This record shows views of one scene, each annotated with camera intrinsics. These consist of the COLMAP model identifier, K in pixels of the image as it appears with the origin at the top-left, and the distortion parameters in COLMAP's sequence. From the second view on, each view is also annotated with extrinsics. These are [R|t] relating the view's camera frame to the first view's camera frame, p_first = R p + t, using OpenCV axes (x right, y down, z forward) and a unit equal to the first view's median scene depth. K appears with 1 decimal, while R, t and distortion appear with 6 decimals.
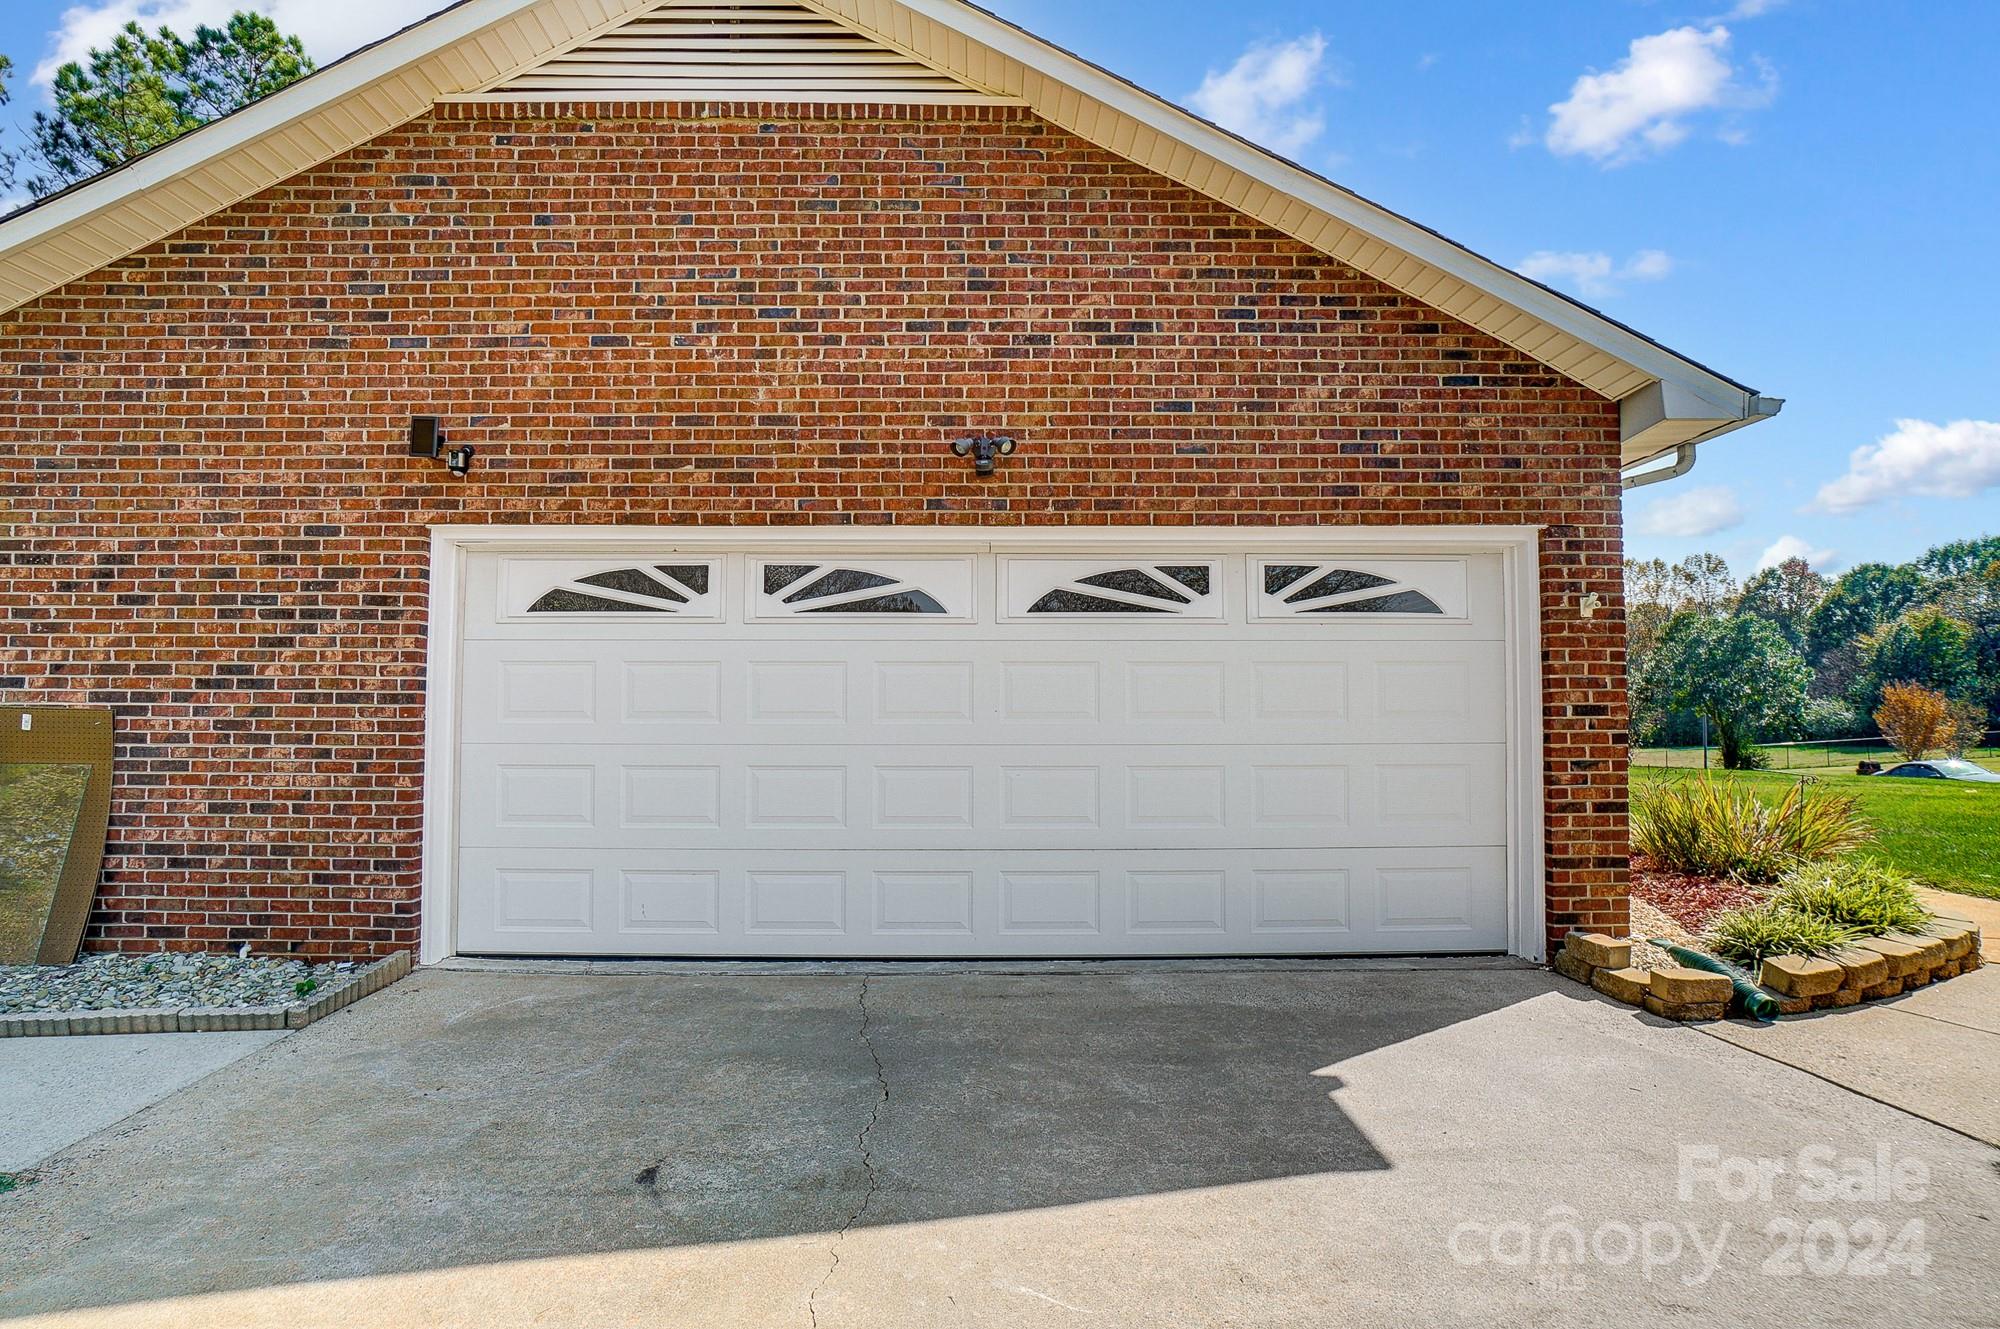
lens RADIAL K [[960.4, 0, 1011.2], [0, 960.4, 663.0], [0, 0, 1]] dist [-0.029784, 0.004837]
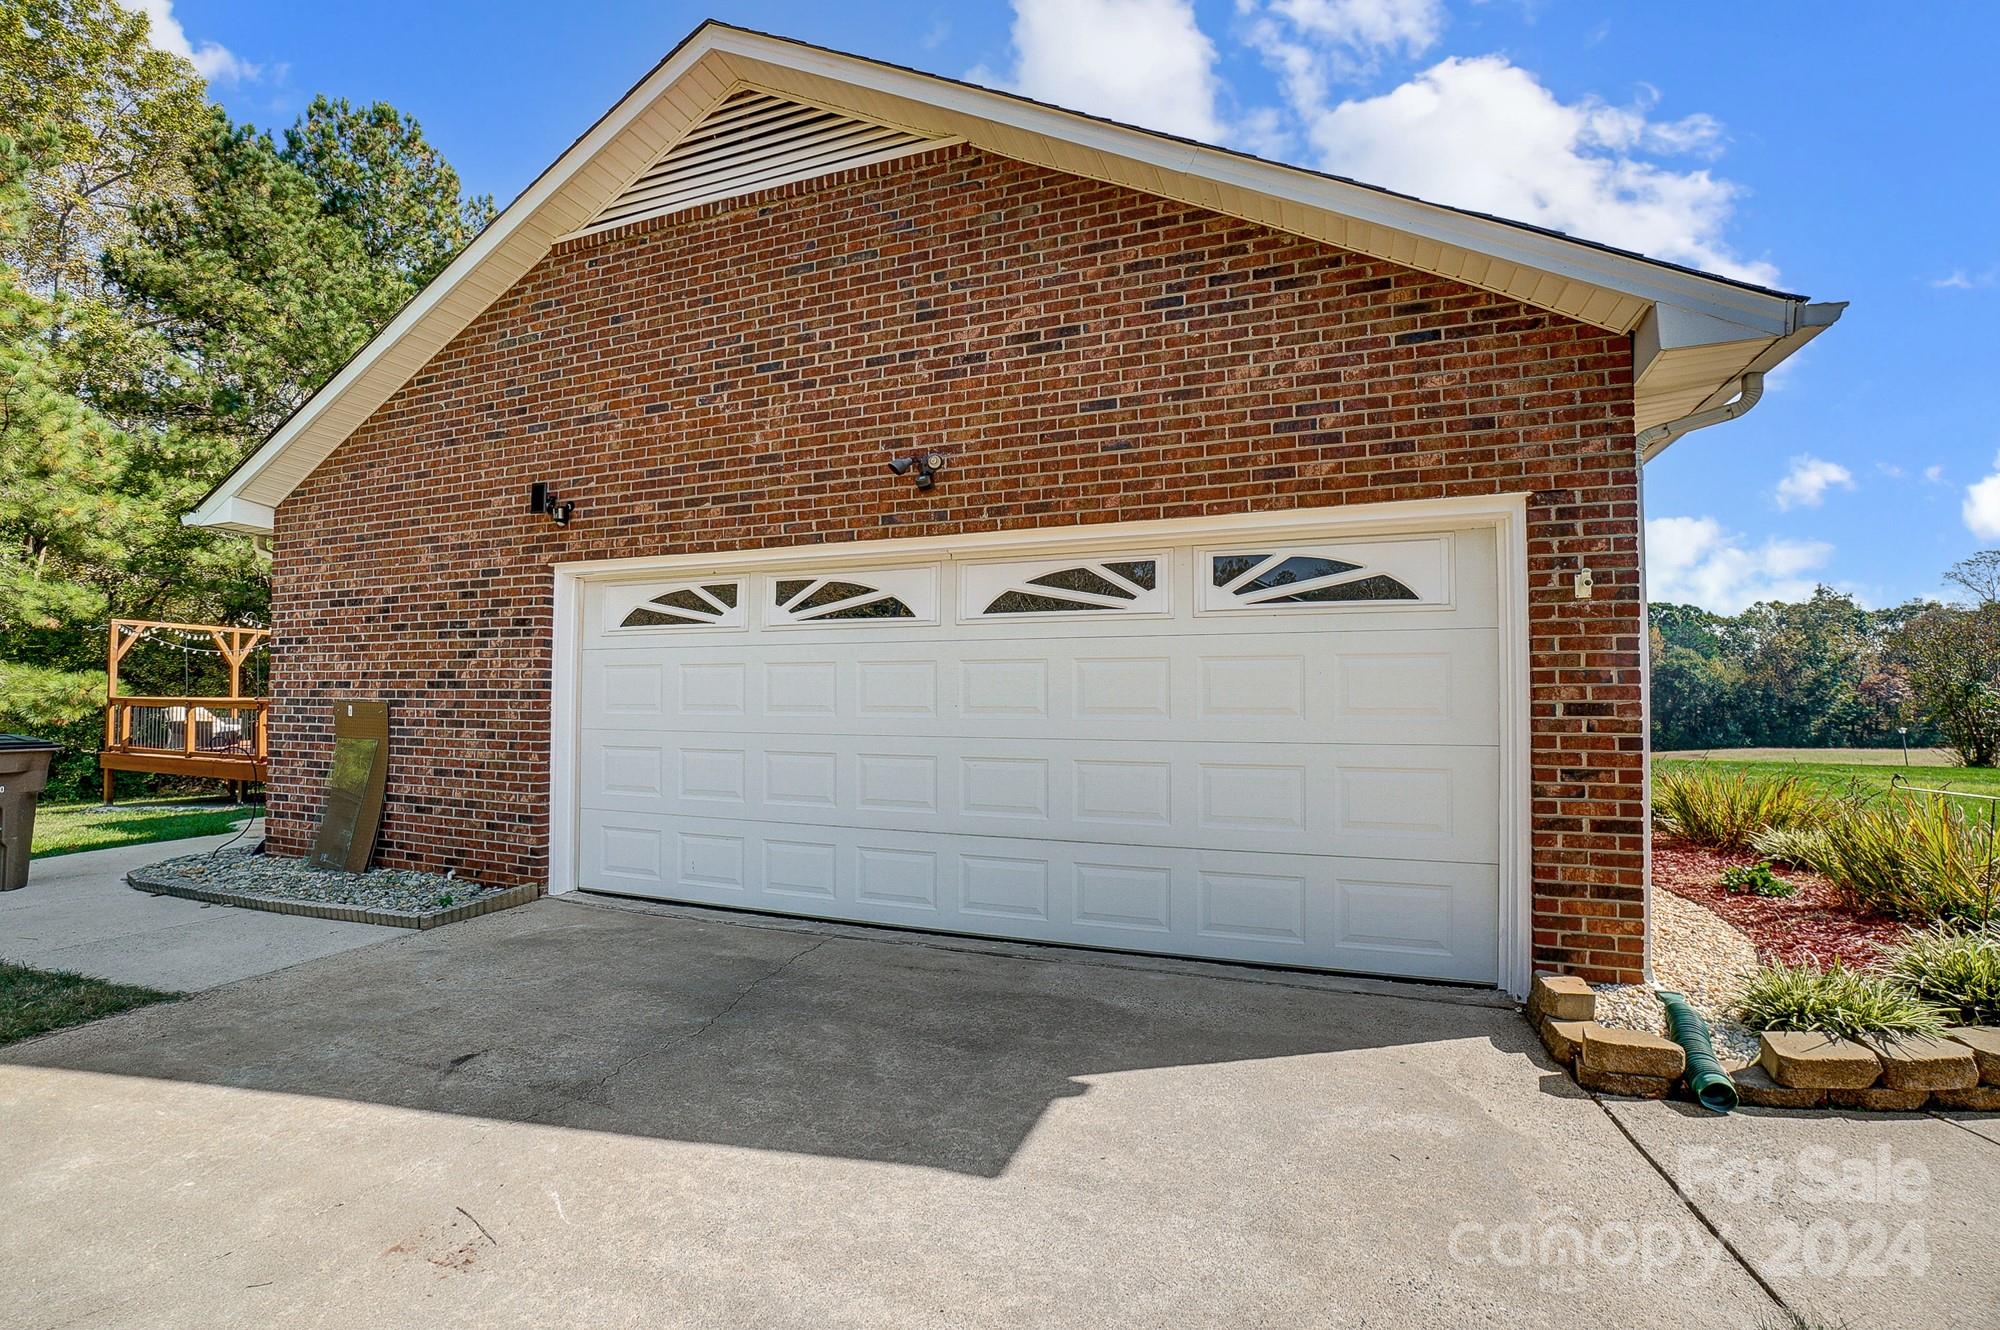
lens RADIAL K [[890.0, 0, 994.0], [0, 890.0, 667.2], [0, 0, 1]] dist [-0.042504, 0.005172]
pose [[0.925925, -0.011520, -0.377532, 0.417605], [0.014114, 0.999892, 0.004107, 0.002275], [0.377443, -0.009131, 0.925988, 0.093353]]
